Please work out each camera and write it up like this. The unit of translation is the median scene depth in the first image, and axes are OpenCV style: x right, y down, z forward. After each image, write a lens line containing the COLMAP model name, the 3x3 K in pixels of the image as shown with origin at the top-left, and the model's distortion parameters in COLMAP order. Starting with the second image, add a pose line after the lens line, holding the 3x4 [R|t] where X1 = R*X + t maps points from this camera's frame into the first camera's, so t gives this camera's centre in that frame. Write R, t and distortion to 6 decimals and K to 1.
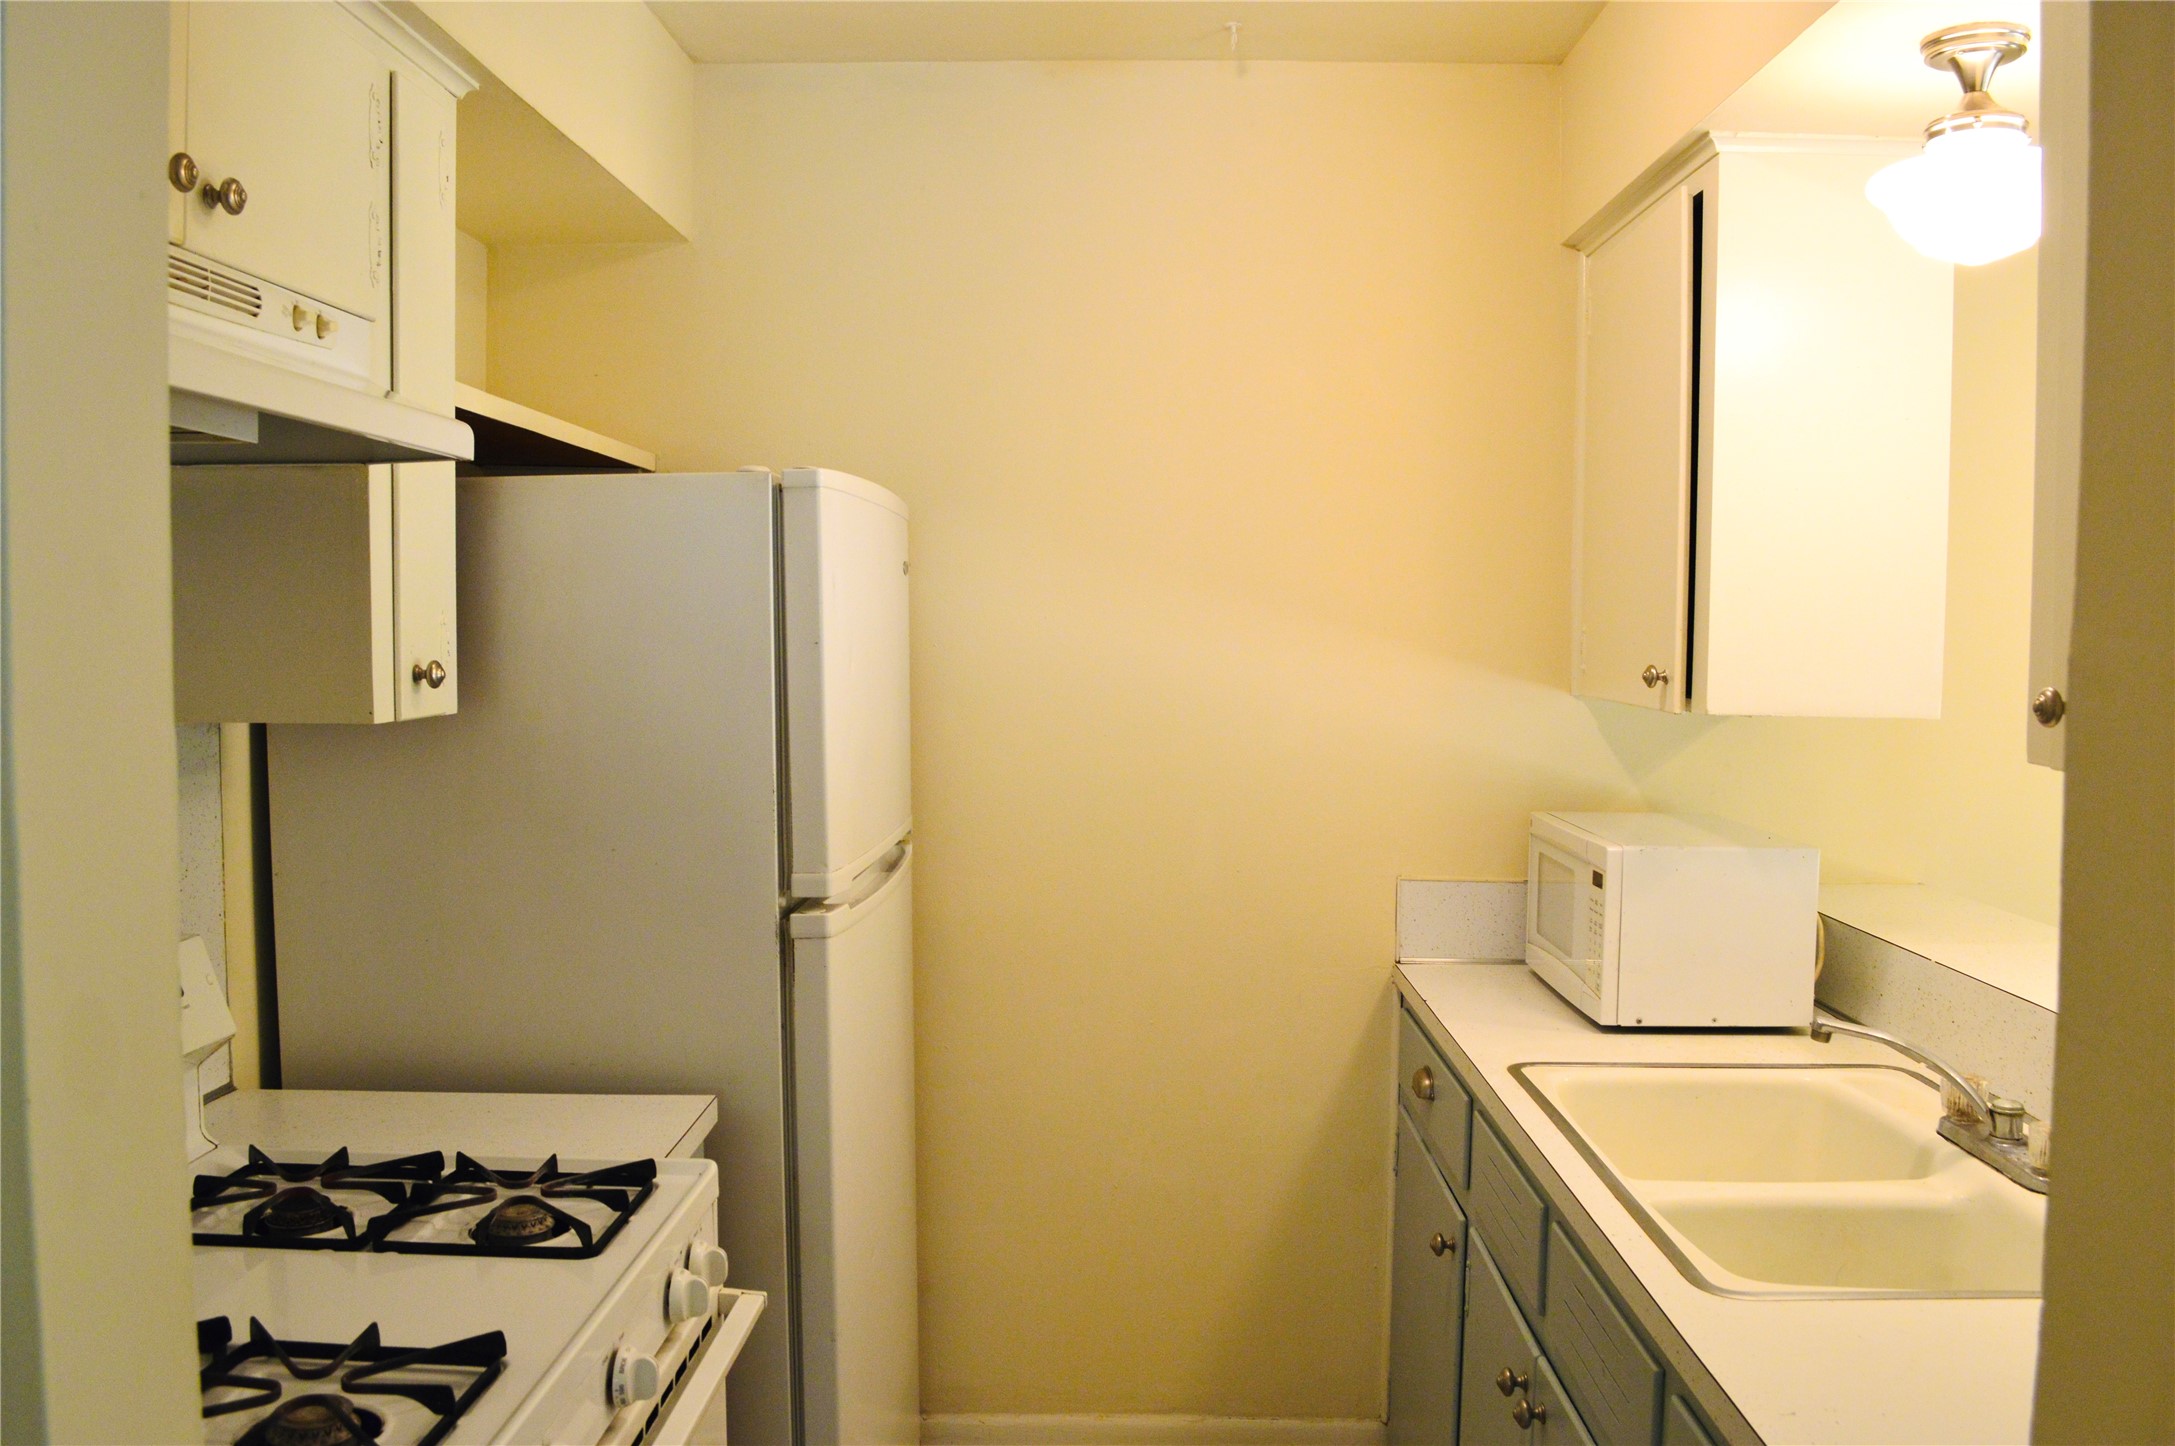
lens RADIAL K [[1751.7, 0, 1085.3], [0, 1751.7, 710.4], [0, 0, 1]] dist [-0.075091, -0.000028]
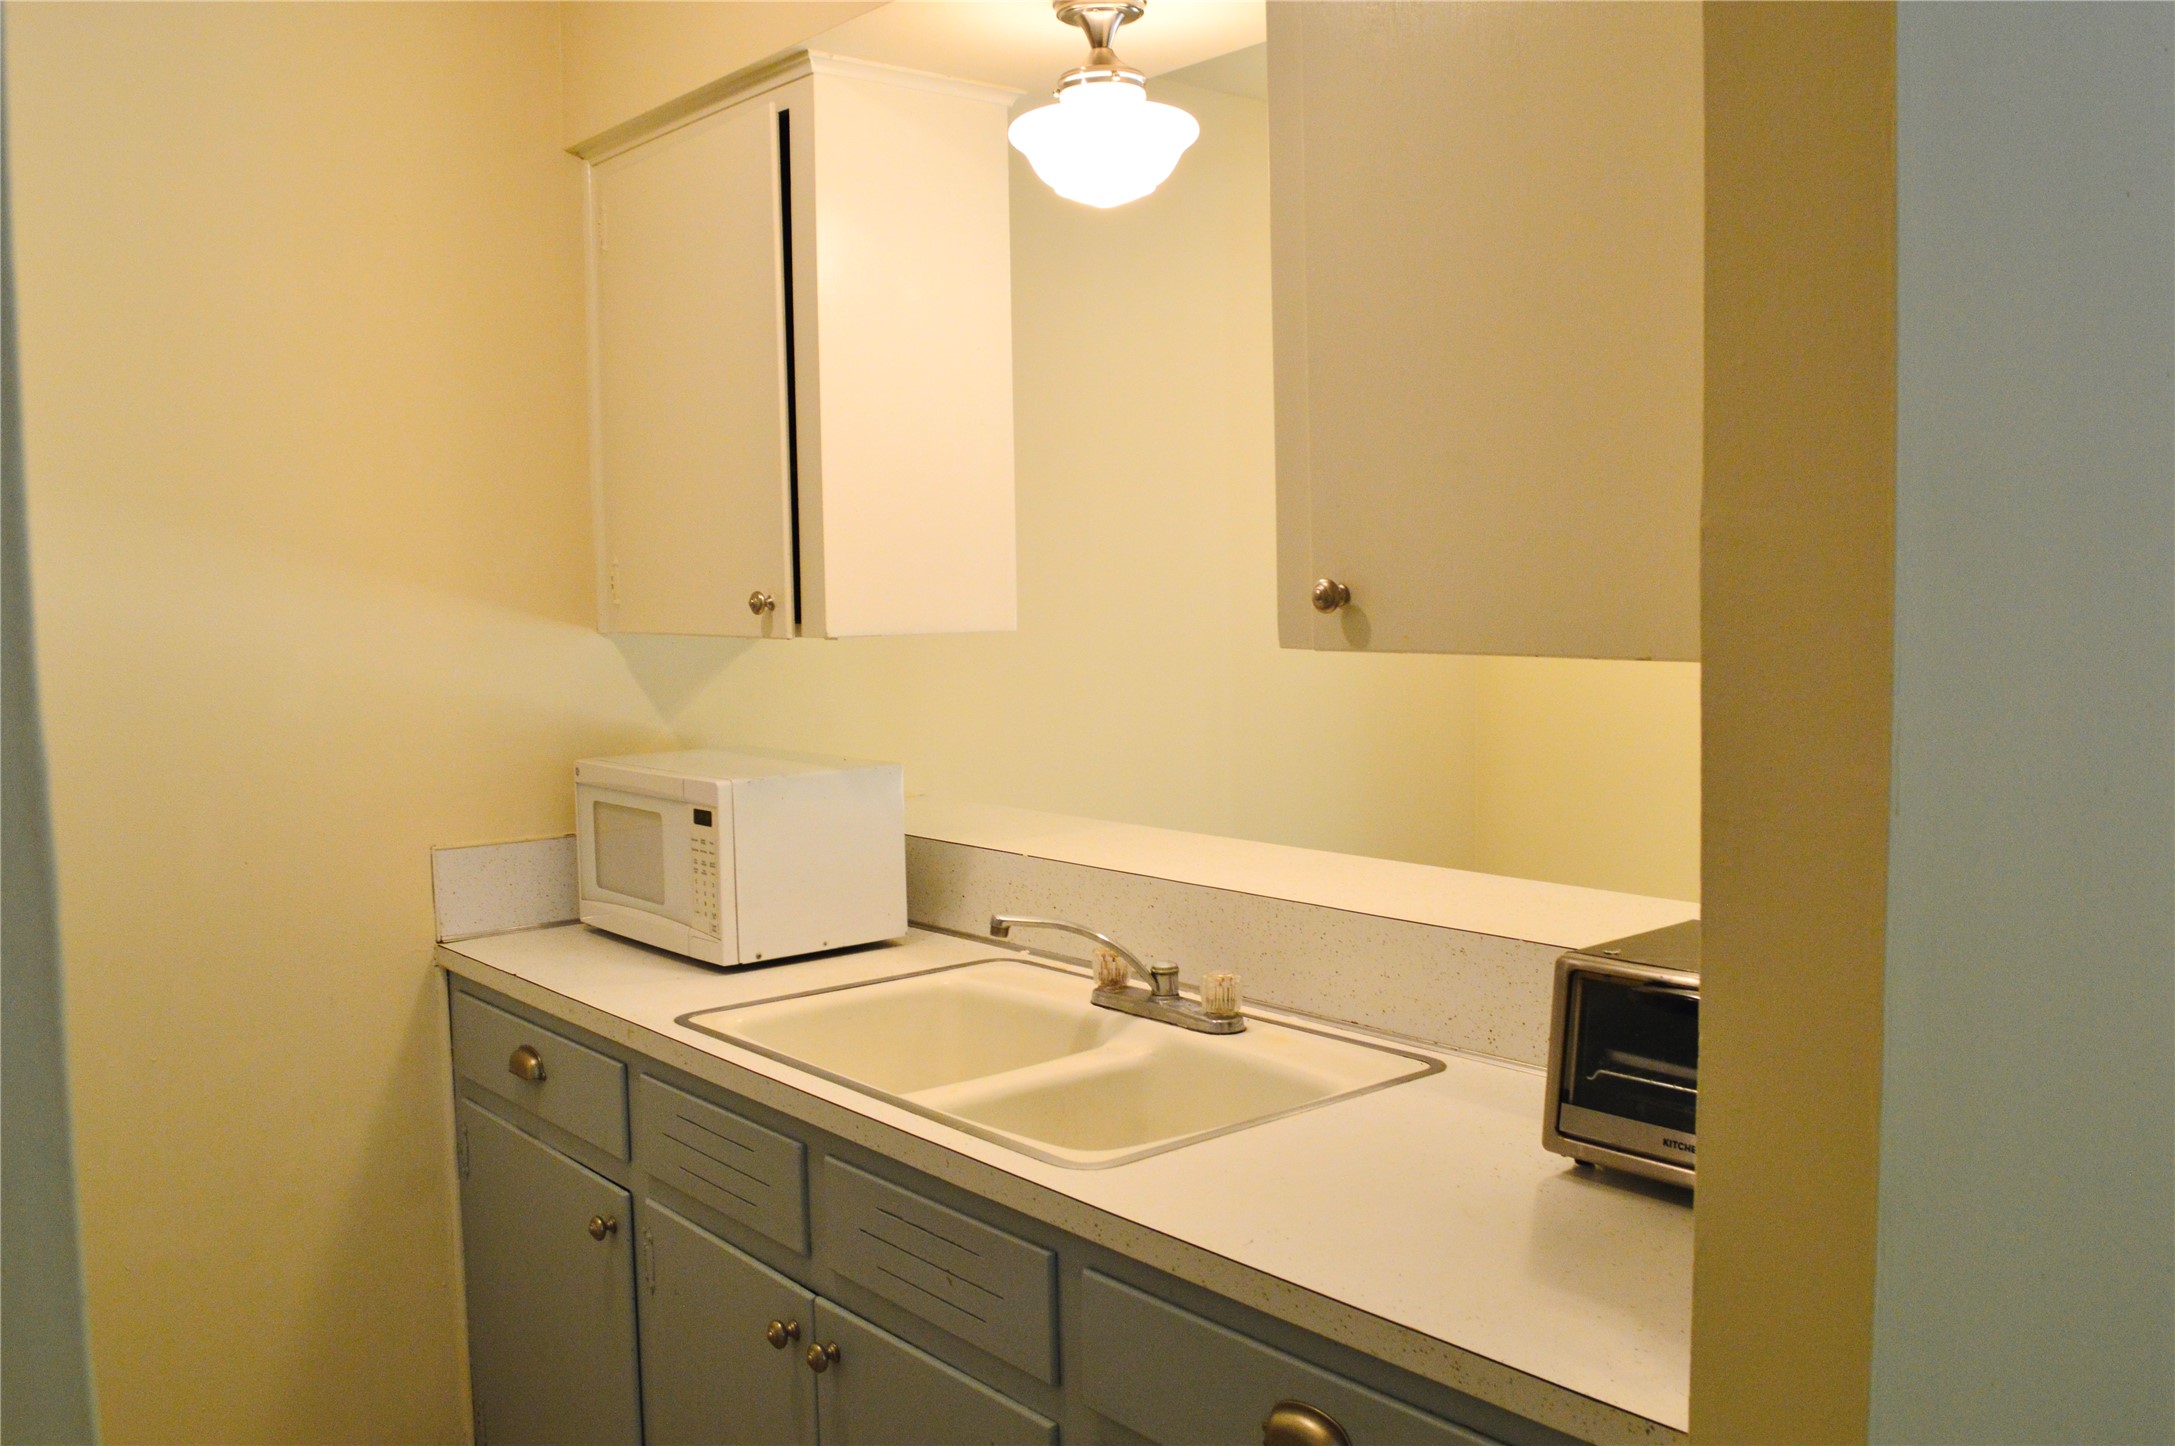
lens RADIAL K [[1841.3, 0, 1089.5], [0, 1841.3, 701.9], [0, 0, 1]] dist [-0.036756, 0.000861]
pose [[0.752332, -0.069797, 0.655076, -0.241621], [0.059379, 0.997509, 0.038088, 0.008294], [-0.656102, 0.010243, 0.754602, 0.103508]]
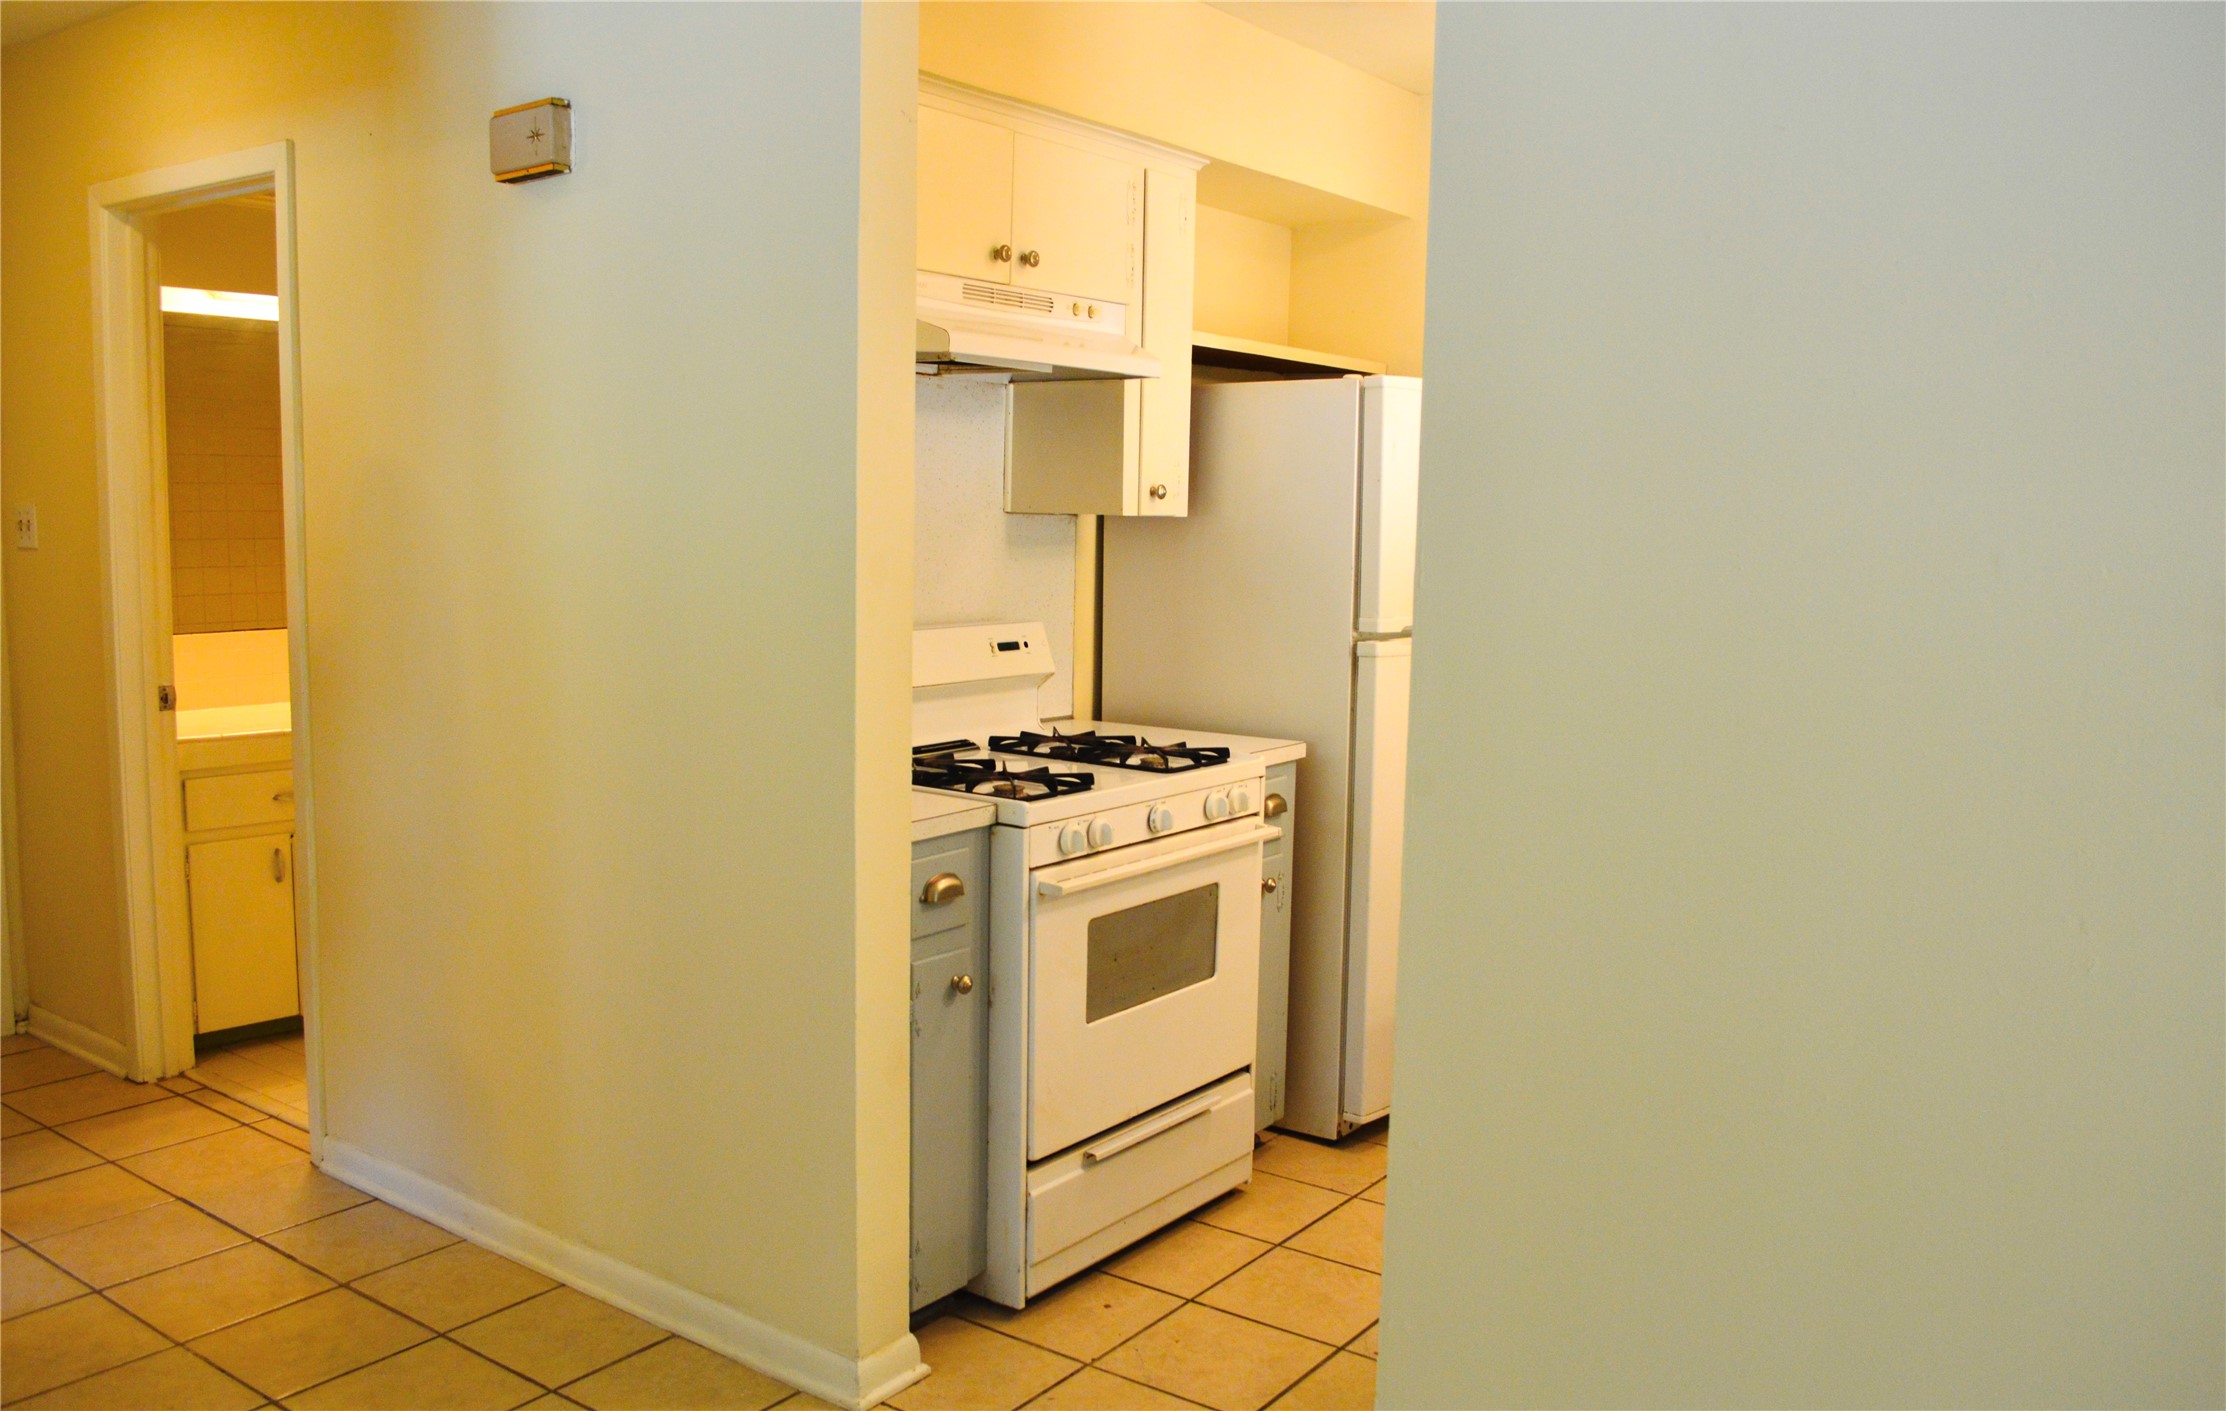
lens RADIAL K [[1814.3, 0, 1105.1], [0, 1814.3, 710.5], [0, 0, 1]] dist [-0.065870, -0.002465]
pose [[0.818552, 0.079968, -0.568840, 0.635201], [-0.047693, 0.996305, 0.071431, 0.069512], [0.572450, -0.031340, 0.819341, -0.578686]]
